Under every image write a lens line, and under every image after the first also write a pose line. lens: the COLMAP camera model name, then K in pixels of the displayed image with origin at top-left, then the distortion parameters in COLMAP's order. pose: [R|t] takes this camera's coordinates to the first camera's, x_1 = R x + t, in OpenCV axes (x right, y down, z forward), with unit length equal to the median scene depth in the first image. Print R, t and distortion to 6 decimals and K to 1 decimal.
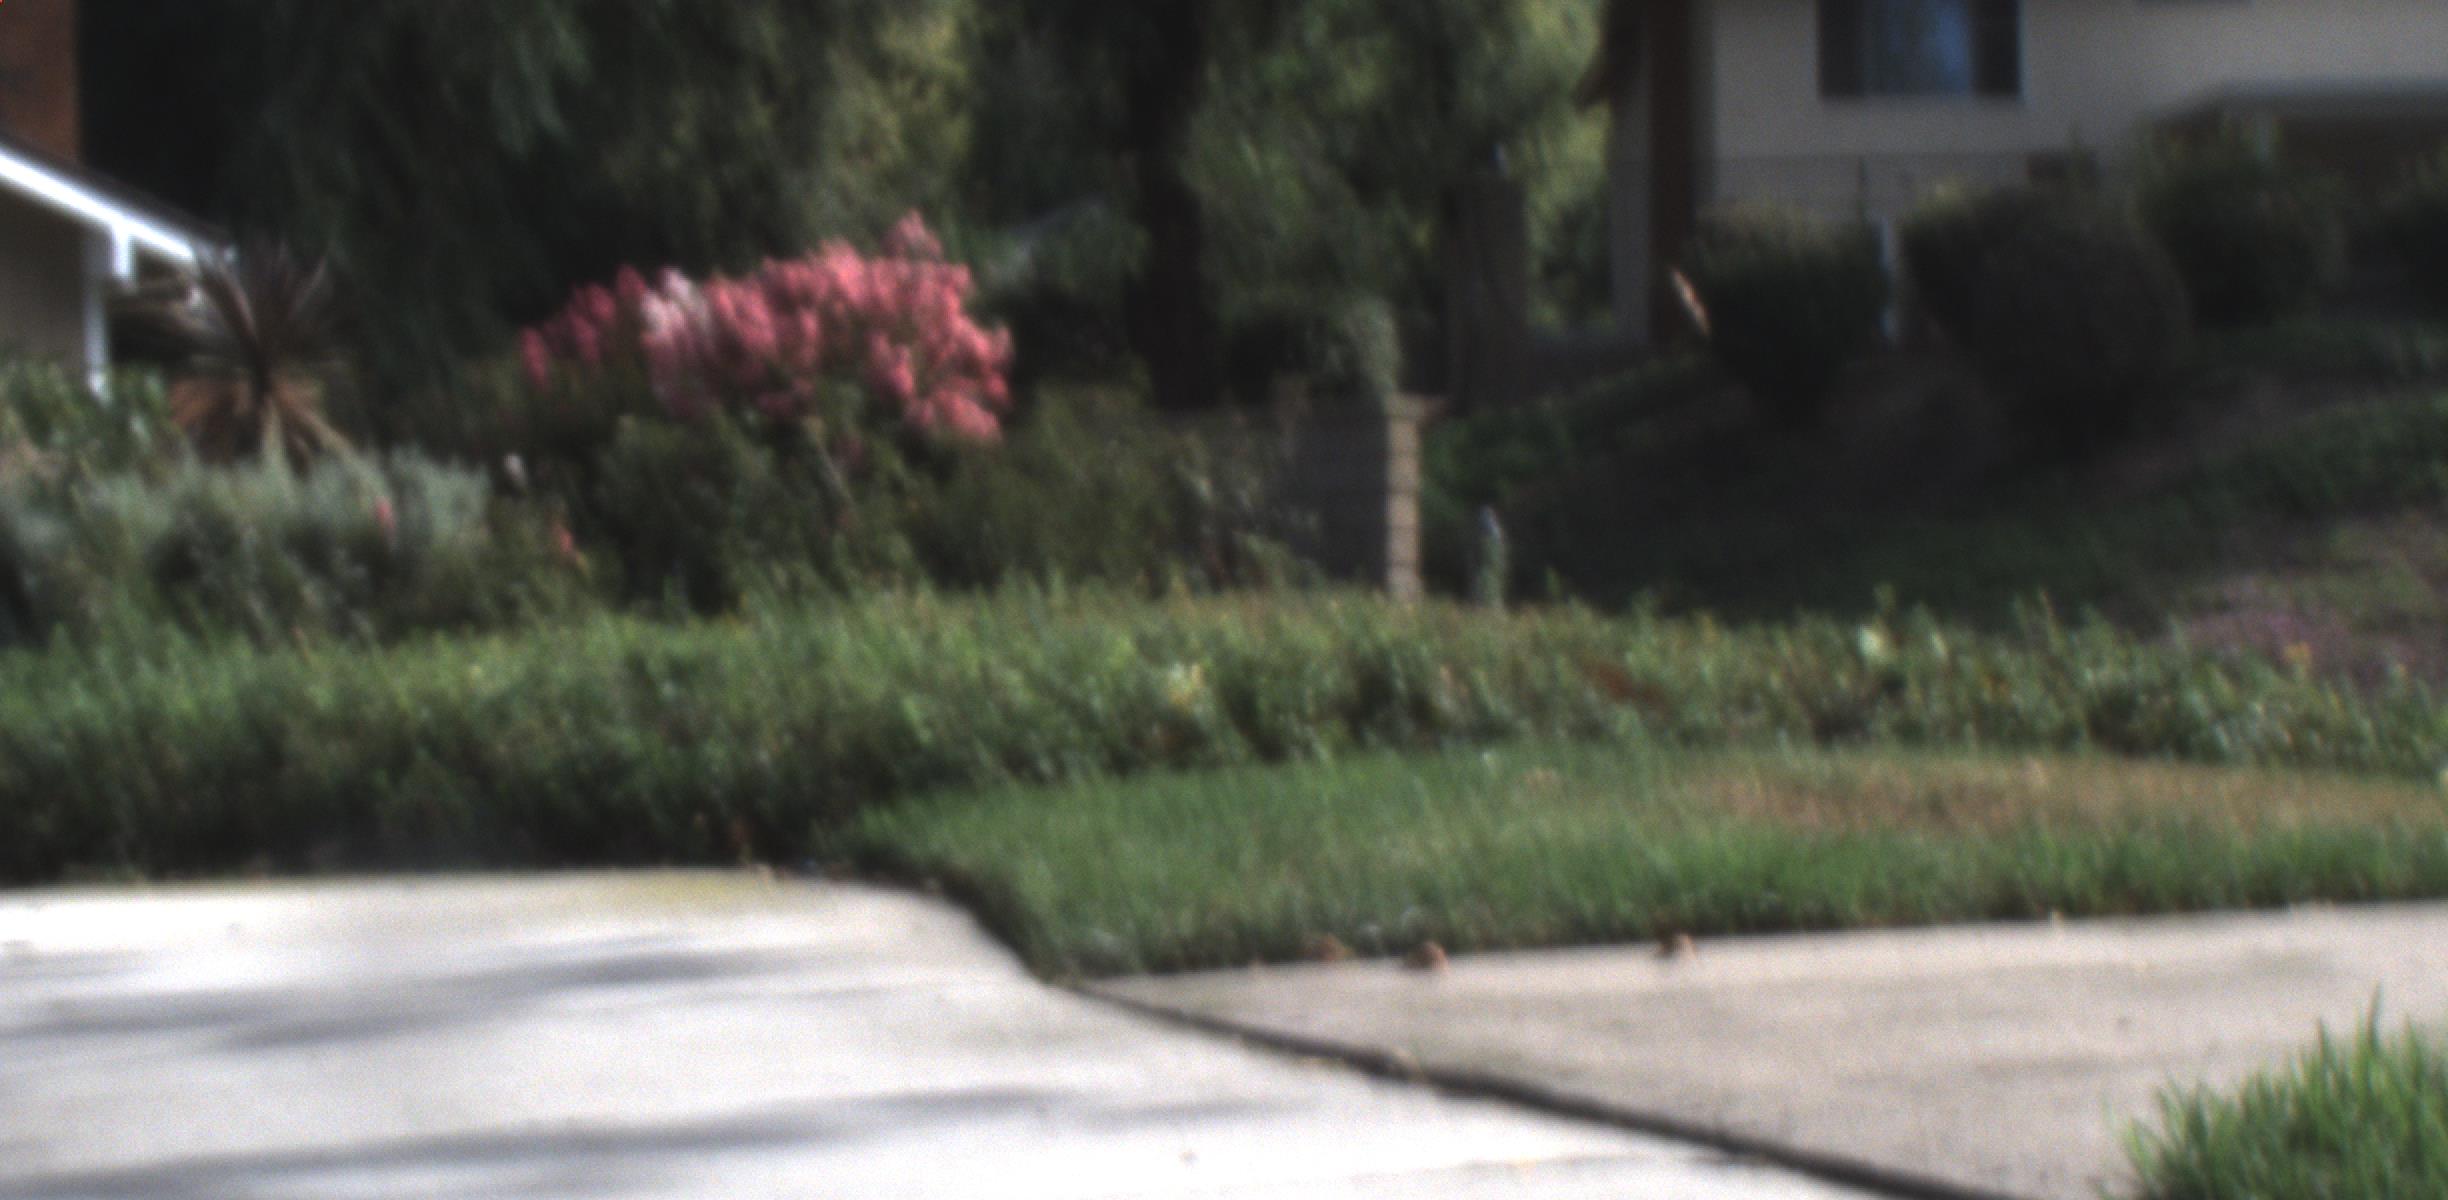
lens RADIAL K [[5475.5, 0, 1327.4], [0, 5475.5, 601.9], [0, 0, 1]] dist [-0.025733, -1.055178]
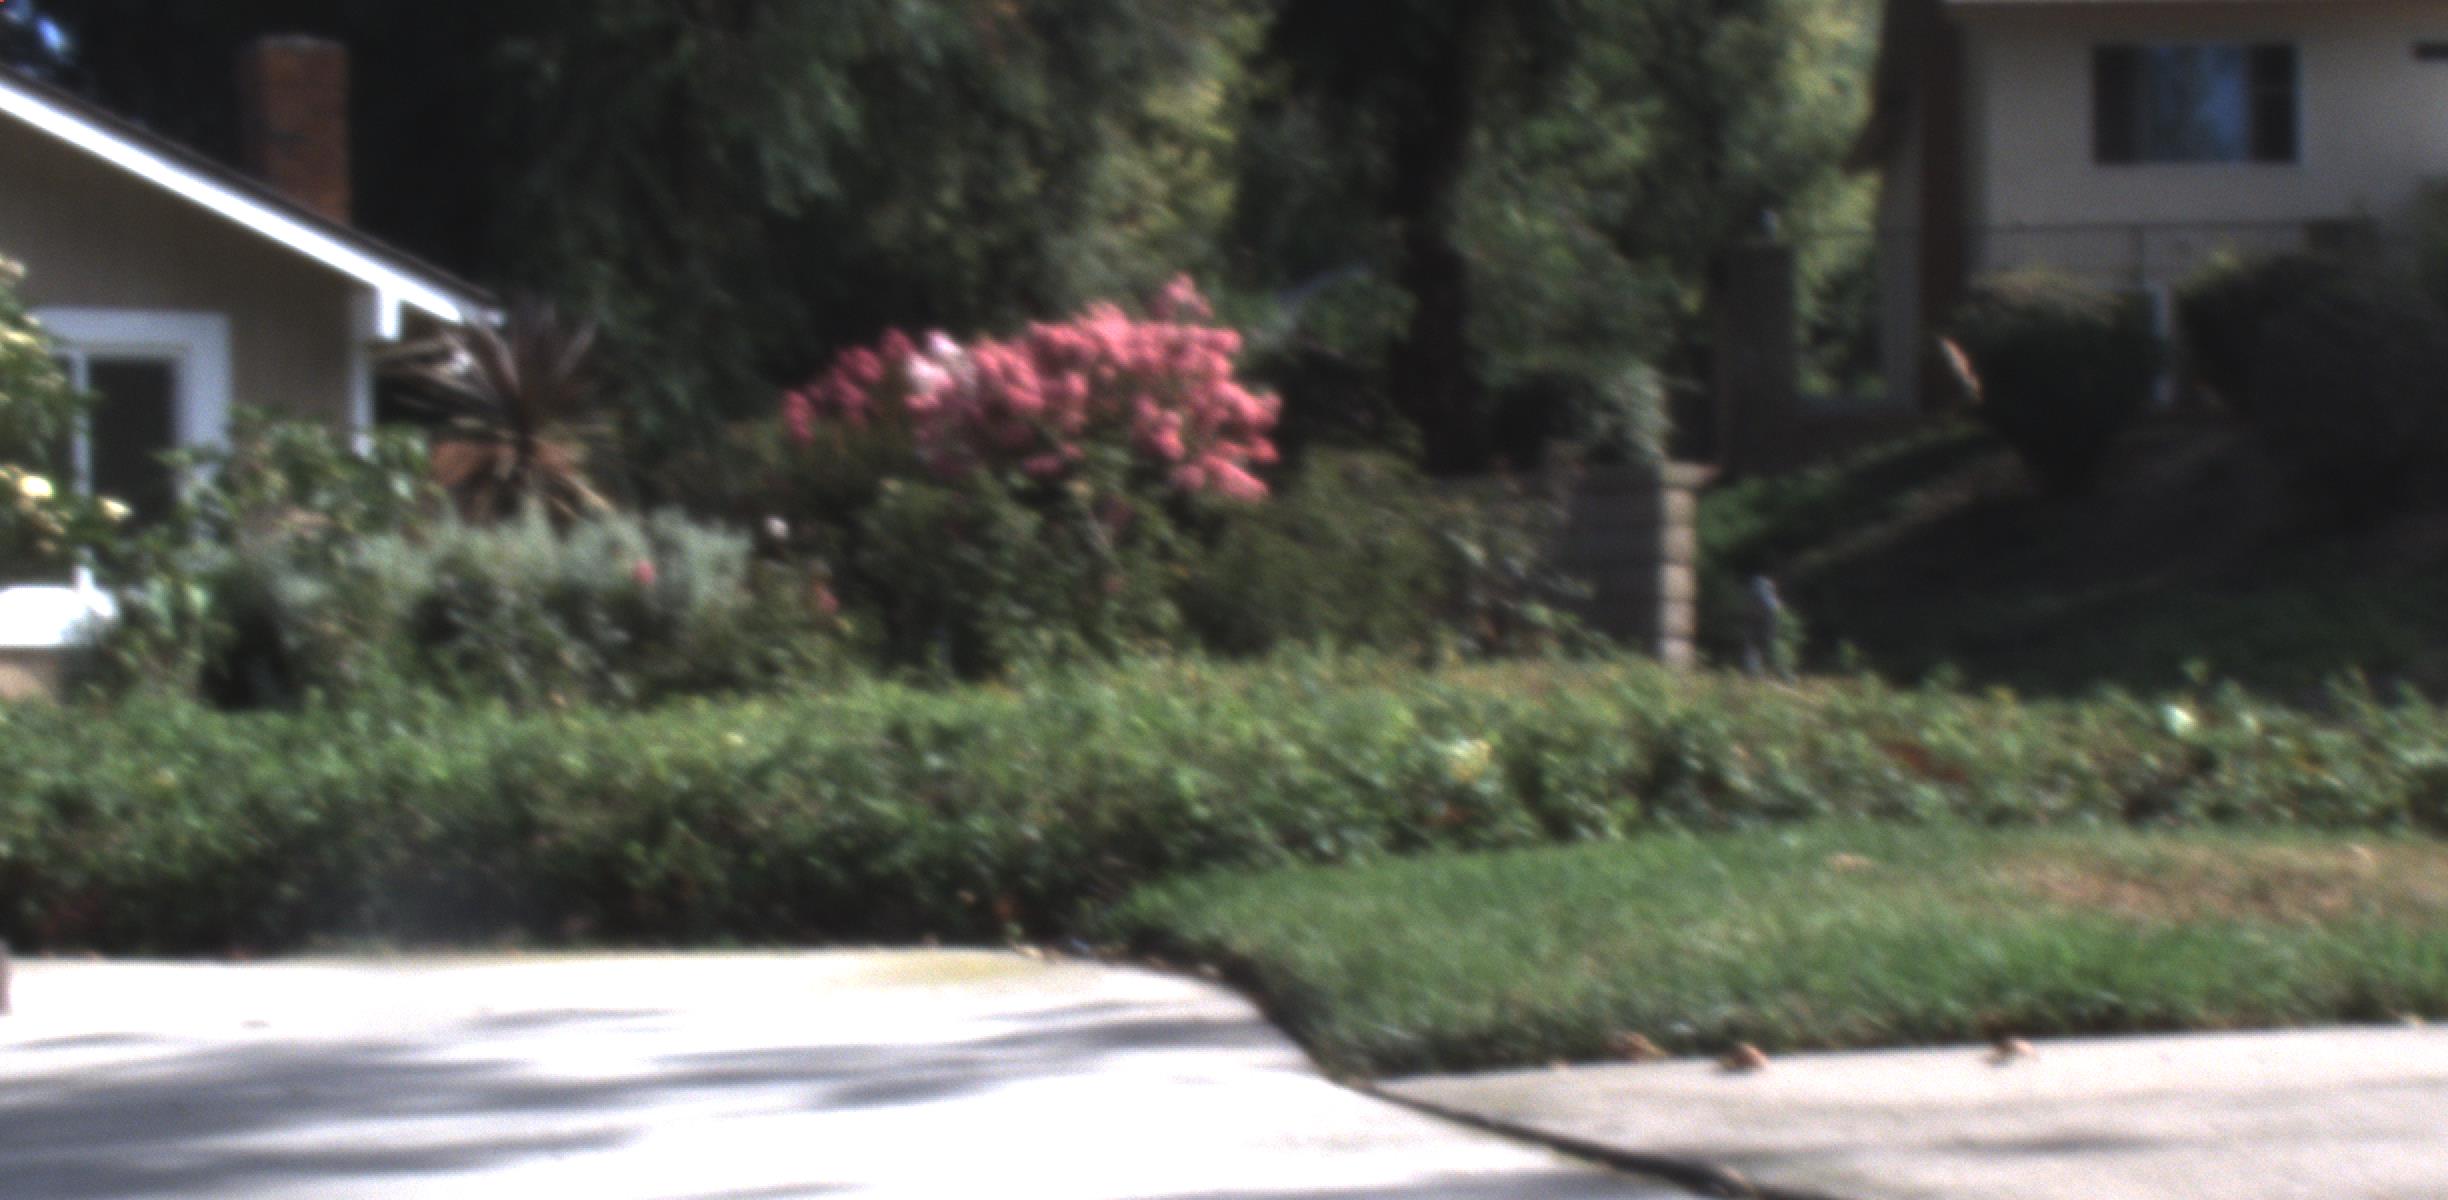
lens RADIAL K [[5475.5, 0, 1327.4], [0, 5475.5, 601.9], [0, 0, 1]] dist [-0.025733, -1.055178]
pose [[0.998852, 0.007188, -0.047369, -0.002681], [-0.007750, 0.999902, -0.011694, -0.000415], [0.047280, 0.012048, 0.998809, 0.019299]]
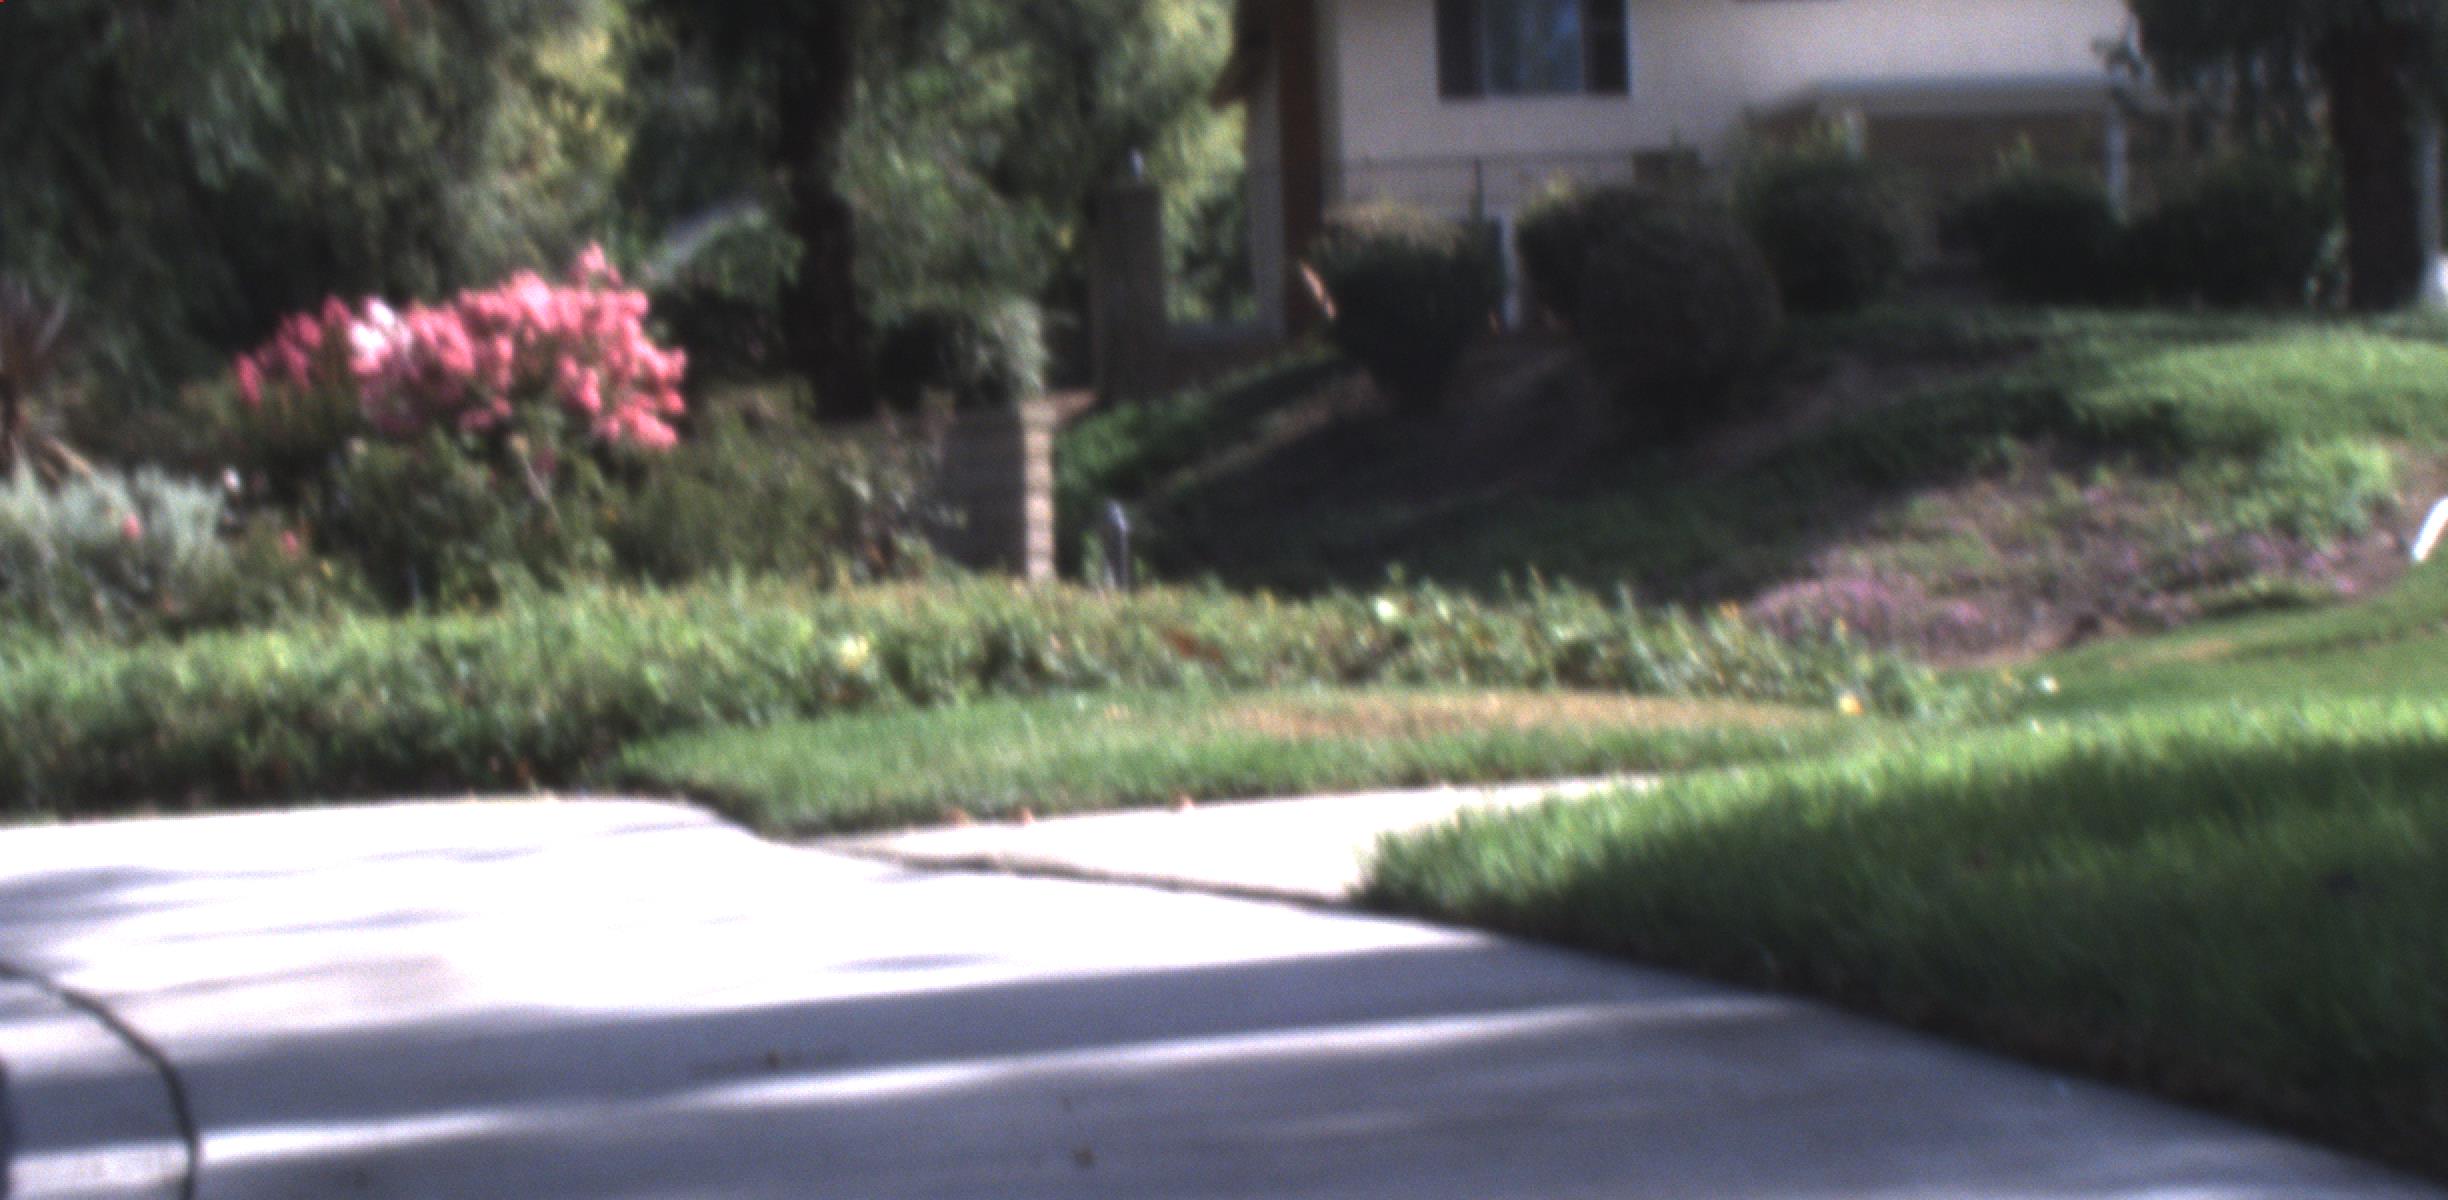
lens RADIAL K [[5475.5, 0, 1327.4], [0, 5475.5, 601.9], [0, 0, 1]] dist [-0.025733, -1.055178]
pose [[0.997821, -0.022114, 0.062171, 0.002854], [0.021909, 0.999752, 0.003970, 0.000114], [-0.062243, -0.002599, 0.998058, -0.159941]]
